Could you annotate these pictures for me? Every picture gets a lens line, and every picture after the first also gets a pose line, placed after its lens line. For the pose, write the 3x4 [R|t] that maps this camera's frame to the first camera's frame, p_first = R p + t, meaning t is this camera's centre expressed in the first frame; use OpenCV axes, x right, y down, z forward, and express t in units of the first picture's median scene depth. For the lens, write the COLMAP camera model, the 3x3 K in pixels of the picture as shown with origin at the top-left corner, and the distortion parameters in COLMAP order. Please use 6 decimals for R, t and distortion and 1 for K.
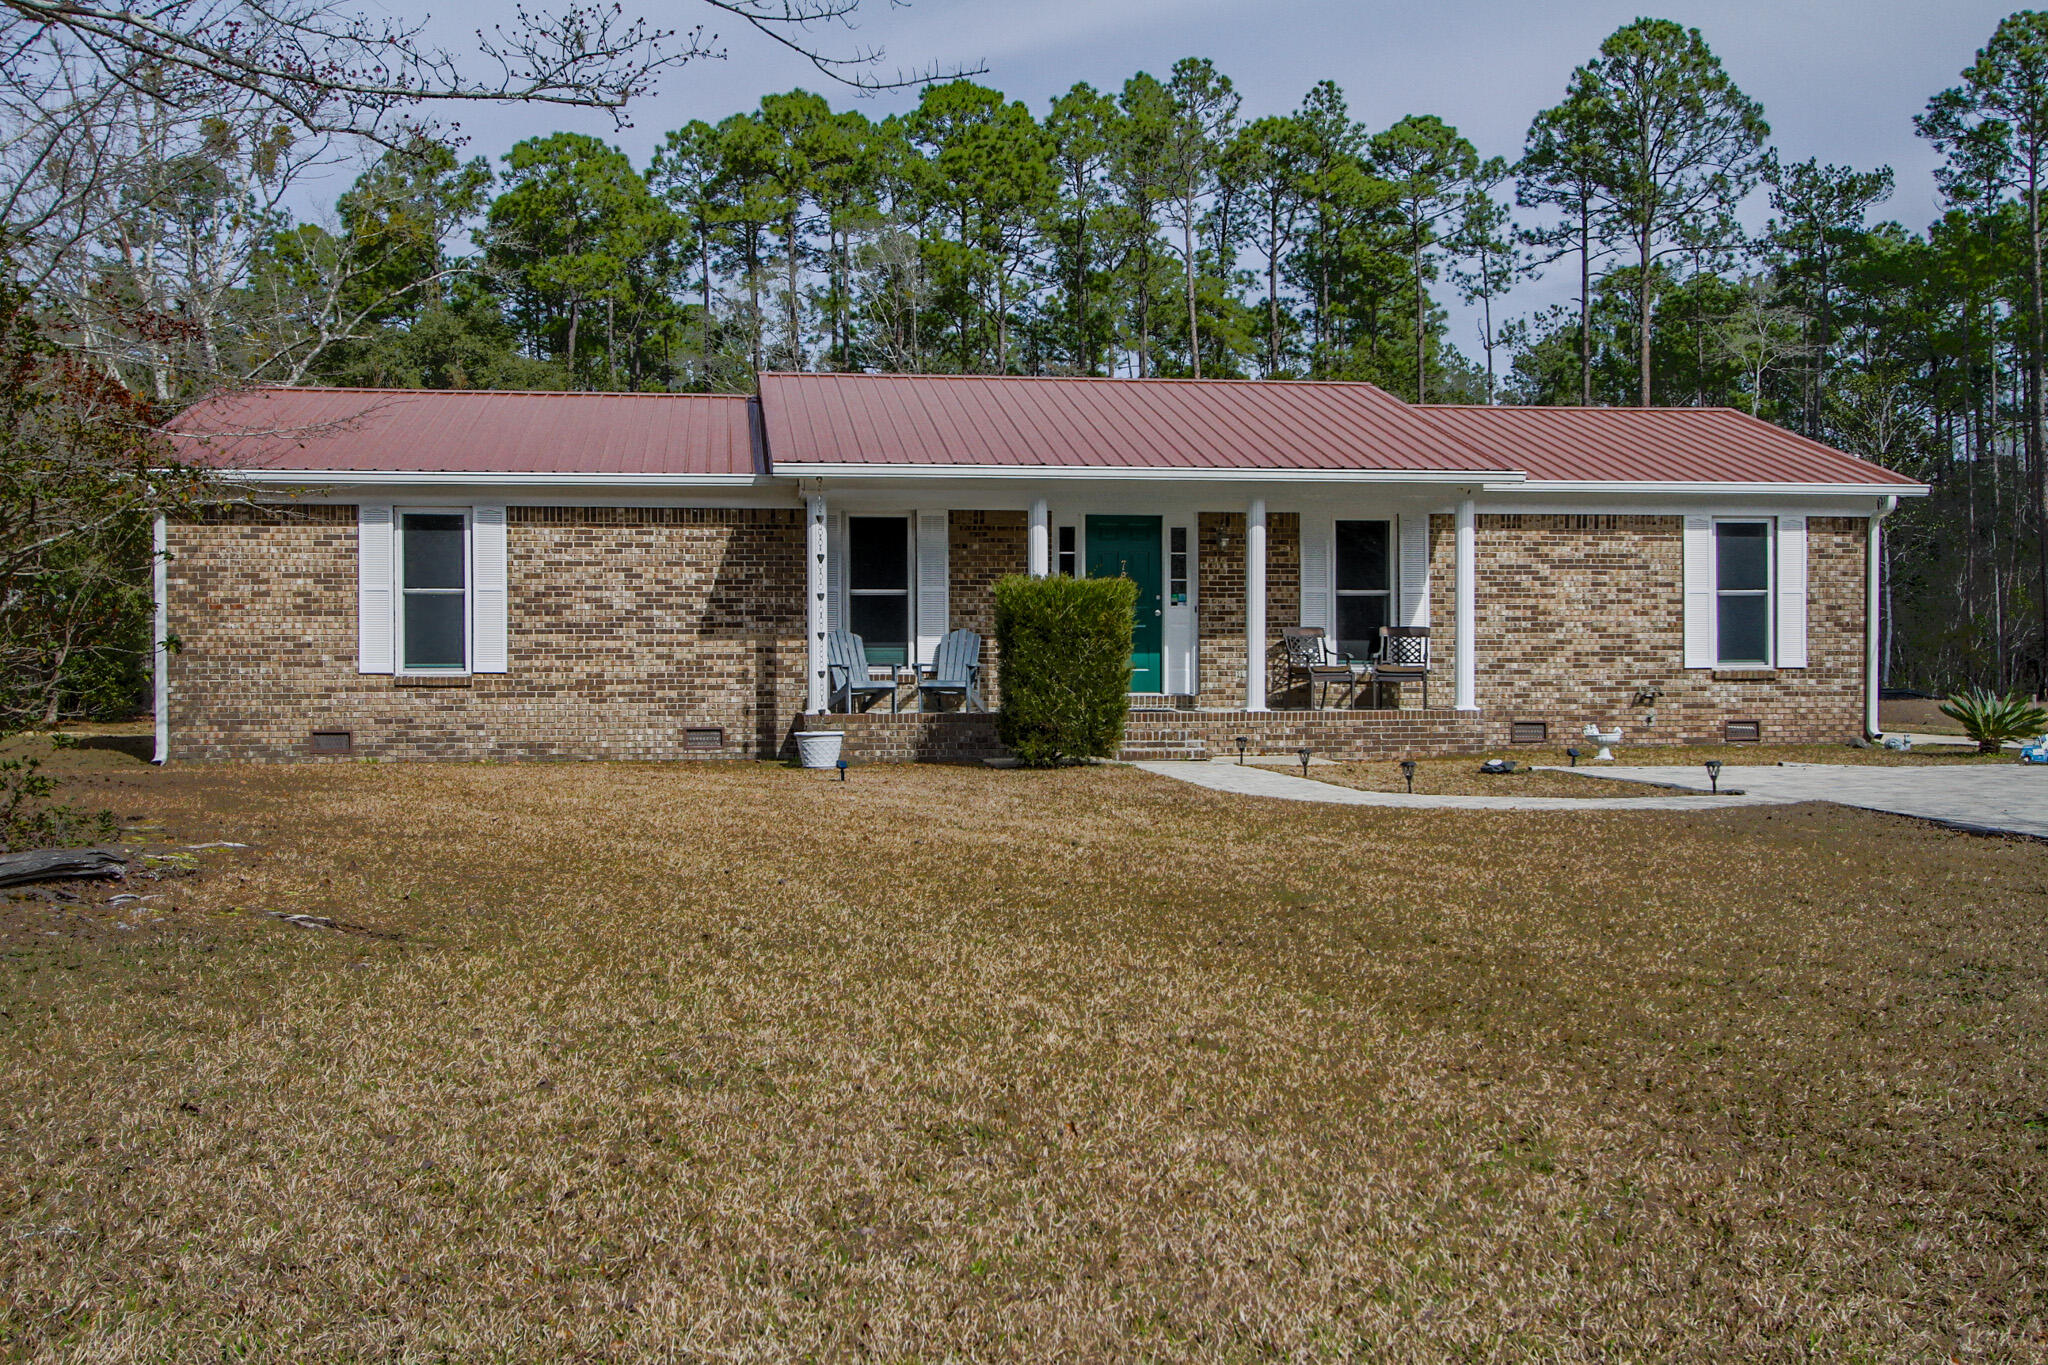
lens RADIAL K [[2002.8, 0, 1028.5], [0, 2002.8, 689.6], [0, 0, 1]] dist [-0.025063, 0.000000]
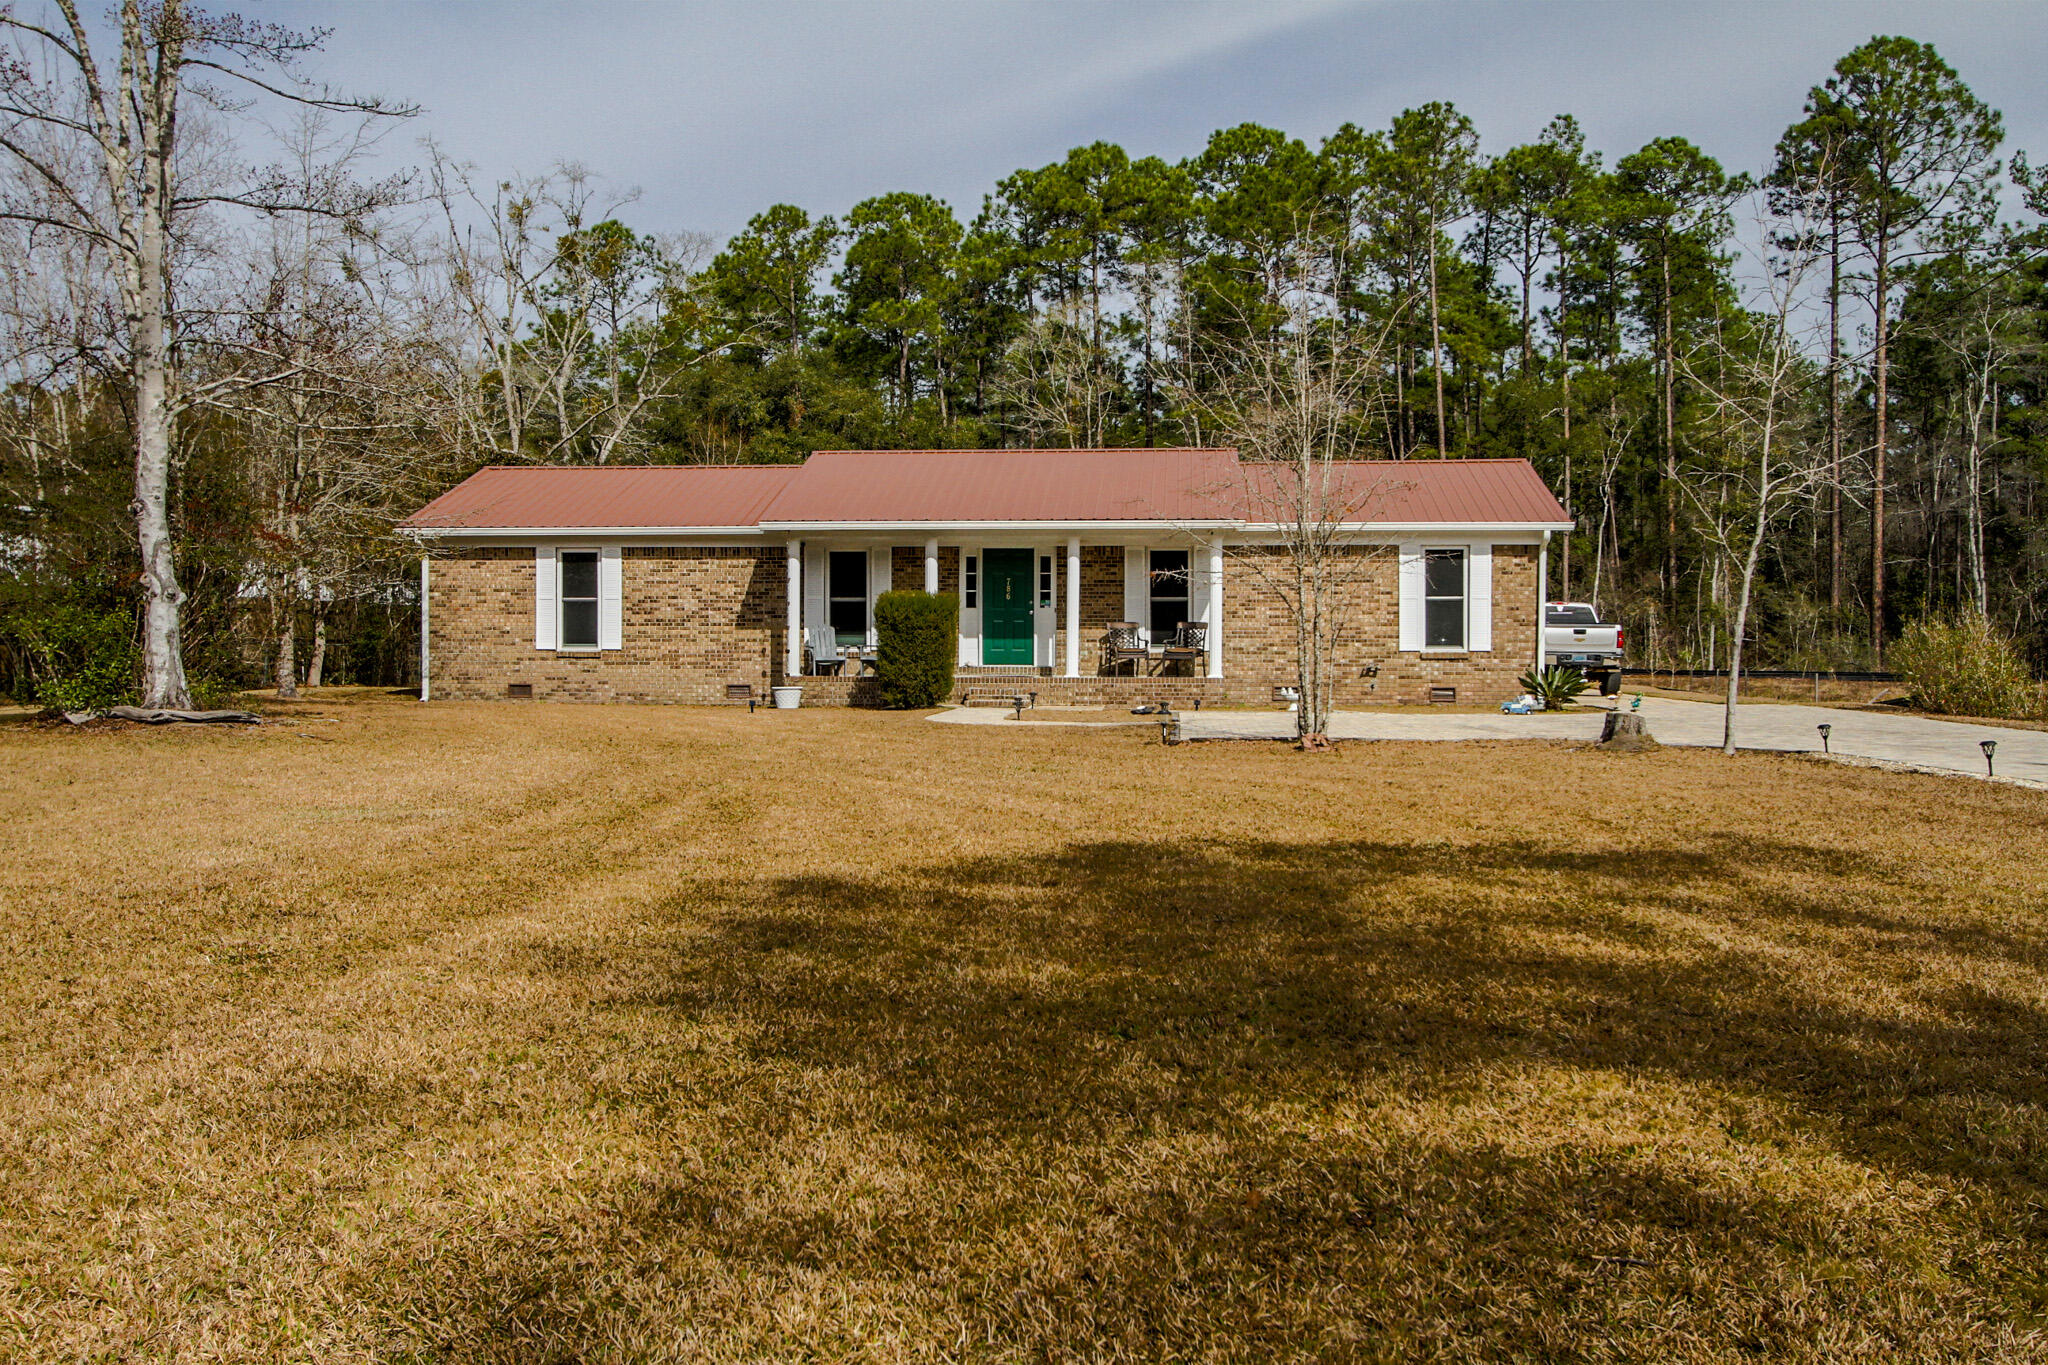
lens RADIAL K [[2002.8, 0, 1020.6], [0, 2002.8, 672.3], [0, 0, 1]] dist [-0.025063, 0.000000]
pose [[0.973269, 0.008141, -0.229526, 0.391453], [-0.007751, 0.999967, 0.002600, 0.003102], [0.229539, -0.000752, 0.973299, -0.468069]]
